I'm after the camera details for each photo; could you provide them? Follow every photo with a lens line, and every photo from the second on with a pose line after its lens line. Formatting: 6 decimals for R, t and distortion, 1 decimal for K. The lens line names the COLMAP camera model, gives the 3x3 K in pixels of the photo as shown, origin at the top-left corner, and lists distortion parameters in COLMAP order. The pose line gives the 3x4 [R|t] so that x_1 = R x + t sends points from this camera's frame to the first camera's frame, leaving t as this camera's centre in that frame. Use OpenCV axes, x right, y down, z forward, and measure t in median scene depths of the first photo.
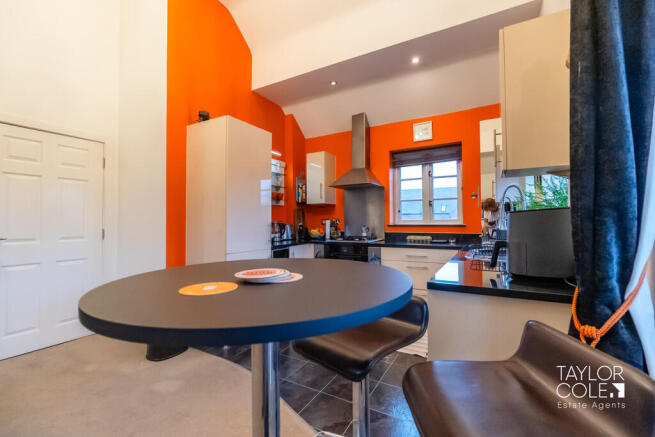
lens RADIAL K [[288.5, 0, 326.3], [0, 288.5, 215.7], [0, 0, 1]] dist [-0.000022, -0.000308]
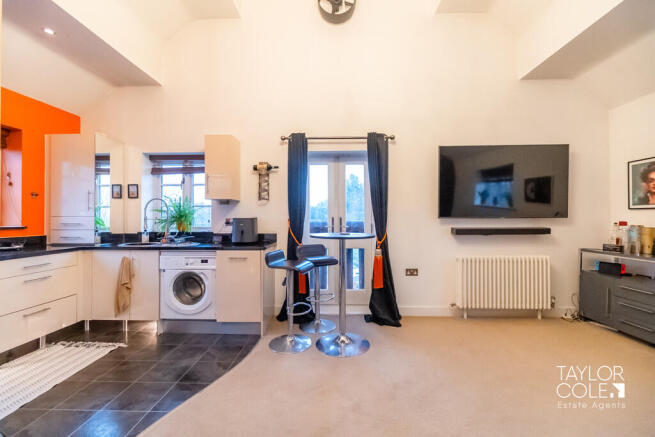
lens RADIAL K [[284.4, 0, 325.1], [0, 284.4, 217.1], [0, 0, 1]] dist [0.000252, 0.000097]
pose [[-0.473386, 0.012863, 0.880761, -0.630368], [-0.015862, 0.999607, -0.023124, 0.006791], [-0.880712, -0.024917, -0.472996, 0.533485]]
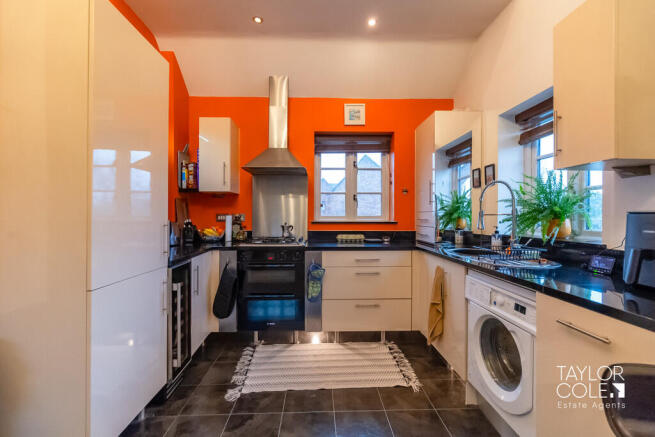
lens RADIAL K [[288.5, 0, 326.3], [0, 288.5, 215.7], [0, 0, 1]] dist [-0.000022, -0.000308]
pose [[0.850936, 0.005148, 0.525244, -0.182662], [-0.017268, 0.999686, 0.018177, -0.001181], [-0.524985, -0.024537, 0.850758, 0.282909]]
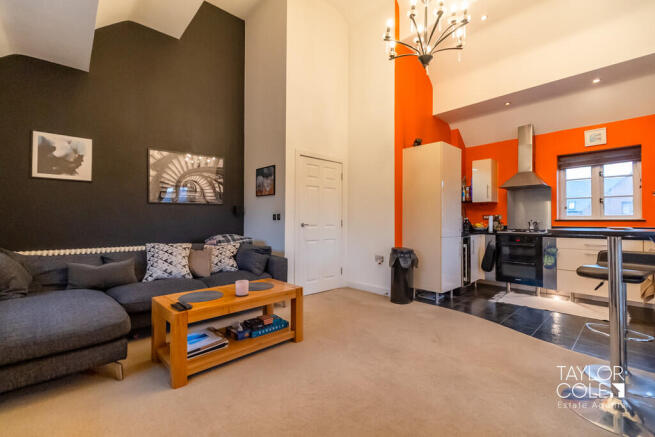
lens RADIAL K [[288.5, 0, 326.3], [0, 288.5, 215.7], [0, 0, 1]] dist [-0.000022, -0.000308]
pose [[0.954512, 0.003437, -0.298154, -0.317243], [-0.001808, 0.999982, 0.005739, 0.010788], [0.298168, -0.004939, 0.954501, -0.376606]]
